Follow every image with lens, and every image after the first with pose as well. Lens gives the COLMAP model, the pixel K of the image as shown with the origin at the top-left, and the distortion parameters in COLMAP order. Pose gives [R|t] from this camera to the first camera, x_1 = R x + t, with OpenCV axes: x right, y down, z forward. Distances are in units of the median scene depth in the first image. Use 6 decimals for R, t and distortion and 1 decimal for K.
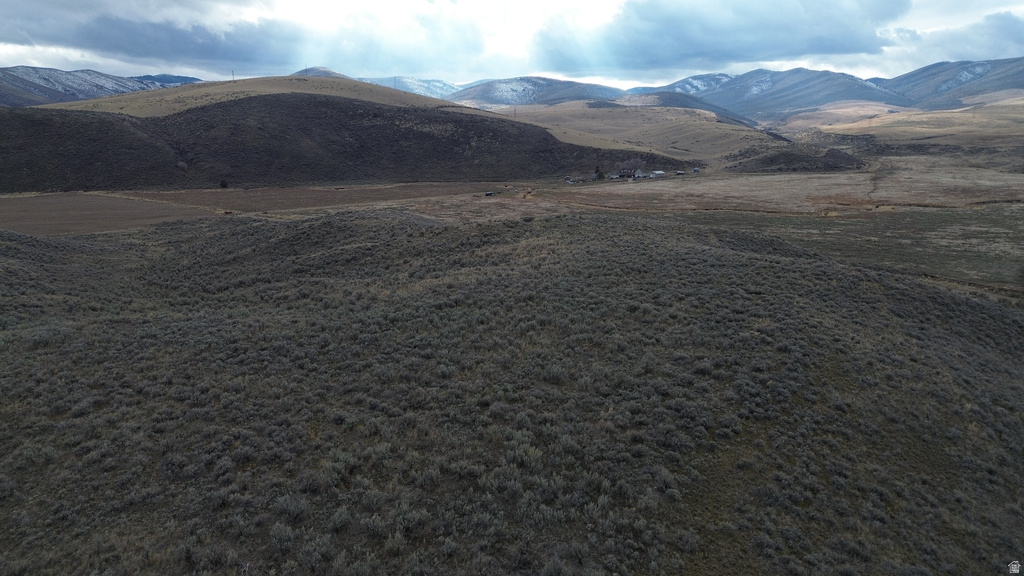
lens RADIAL K [[717.8, 0, 512.9], [0, 717.8, 293.4], [0, 0, 1]] dist [0.084461, -0.079664]
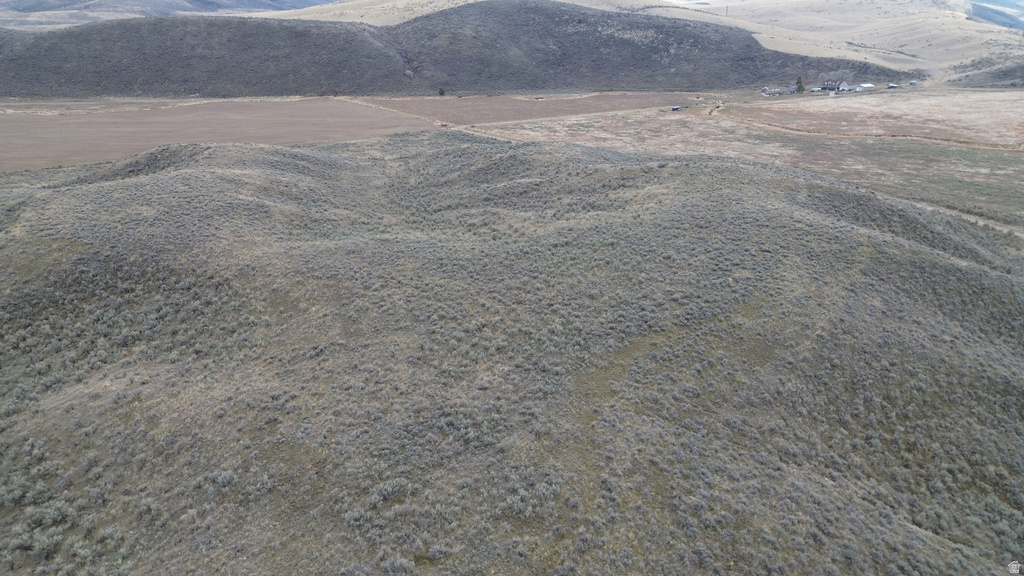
lens RADIAL K [[717.8, 0, 511.9], [0, 717.8, 292.4], [0, 0, 1]] dist [0.084461, -0.079664]
pose [[0.960148, 0.097931, -0.261775, 0.029113], [-0.059745, 0.986871, 0.150057, -0.013830], [0.273033, -0.128437, 0.953392, -0.074470]]
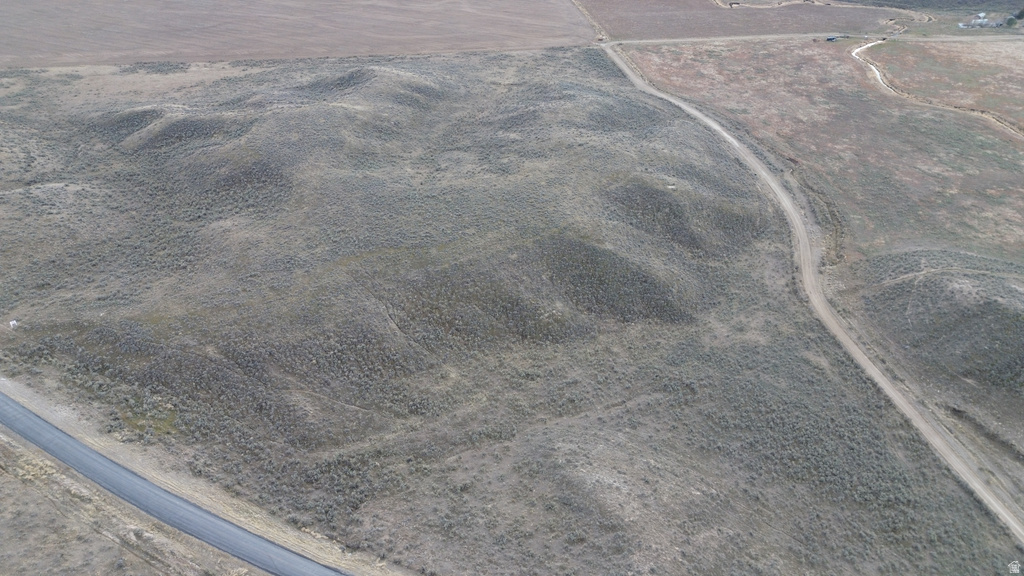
lens RADIAL K [[717.8, 0, 510.2], [0, 717.8, 294.3], [0, 0, 1]] dist [0.084461, -0.079664]
pose [[0.735763, 0.377514, -0.562259, 0.280030], [-0.149183, 0.900175, 0.409180, -0.124813], [0.660603, -0.217180, 0.718635, -0.162988]]
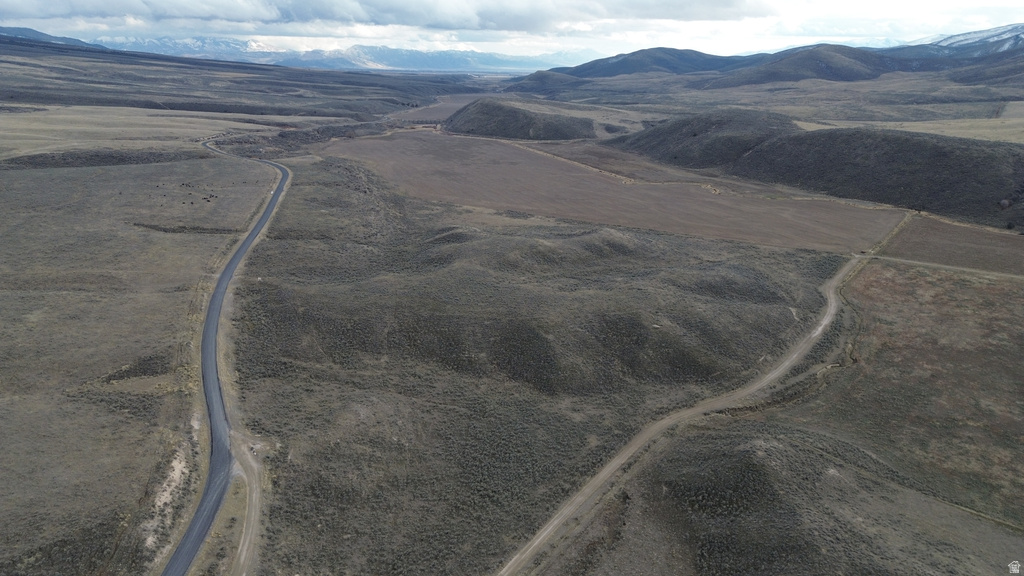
lens RADIAL K [[717.8, 0, 508.7], [0, 717.8, 285.9], [0, 0, 1]] dist [0.084461, -0.079664]
pose [[0.085843, 0.300324, -0.949967, 0.575171], [-0.221038, 0.935465, 0.275766, -0.170986], [0.971480, 0.186306, 0.146686, 0.039371]]
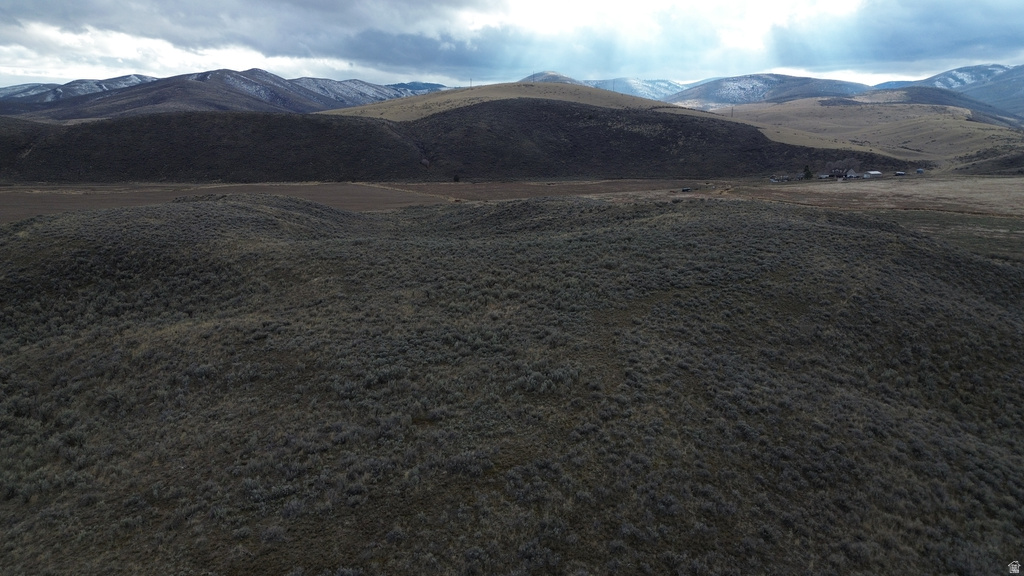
lens RADIAL K [[717.8, 0, 512.0], [0, 717.8, 294.2], [0, 0, 1]] dist [0.084461, -0.079664]
pose [[0.955116, 0.065737, -0.288846, 0.028970], [-0.065656, 0.997792, 0.009982, 0.015322], [0.288864, 0.009431, 0.957324, -0.067885]]
